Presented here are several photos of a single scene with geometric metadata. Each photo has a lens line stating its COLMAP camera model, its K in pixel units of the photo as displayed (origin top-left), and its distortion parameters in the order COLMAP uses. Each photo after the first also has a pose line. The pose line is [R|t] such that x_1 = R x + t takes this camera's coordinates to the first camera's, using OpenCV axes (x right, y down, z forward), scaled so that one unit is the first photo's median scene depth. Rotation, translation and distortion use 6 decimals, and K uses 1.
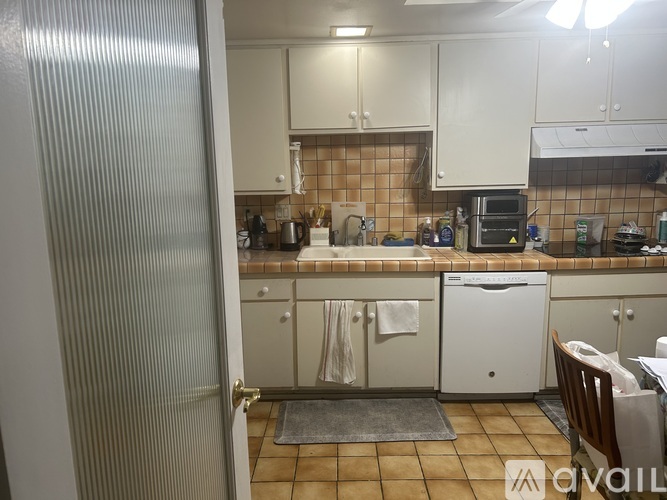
lens RADIAL K [[496.9, 0, 333.5], [0, 496.9, 250.0], [0, 0, 1]] dist [0.057236, -0.000176]
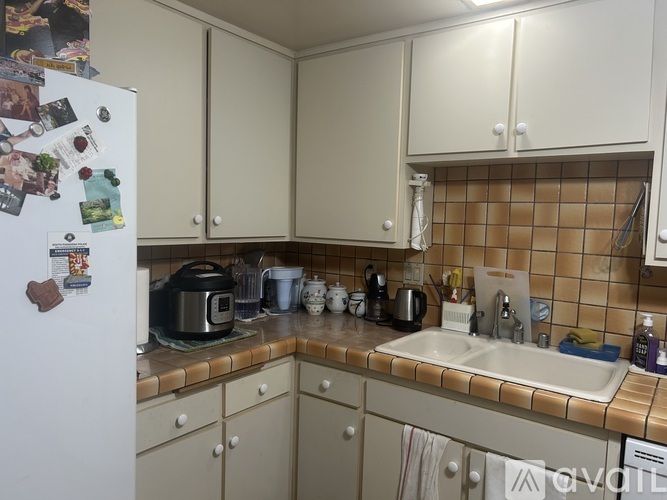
lens RADIAL K [[506.2, 0, 333.5], [0, 506.2, 250.0], [0, 0, 1]] dist [0.064481, -0.079619]
pose [[0.819390, 0.085418, -0.566836, 0.215047], [-0.138597, 0.989019, -0.051311, -0.057687], [0.556228, 0.120606, 0.822231, 0.352491]]
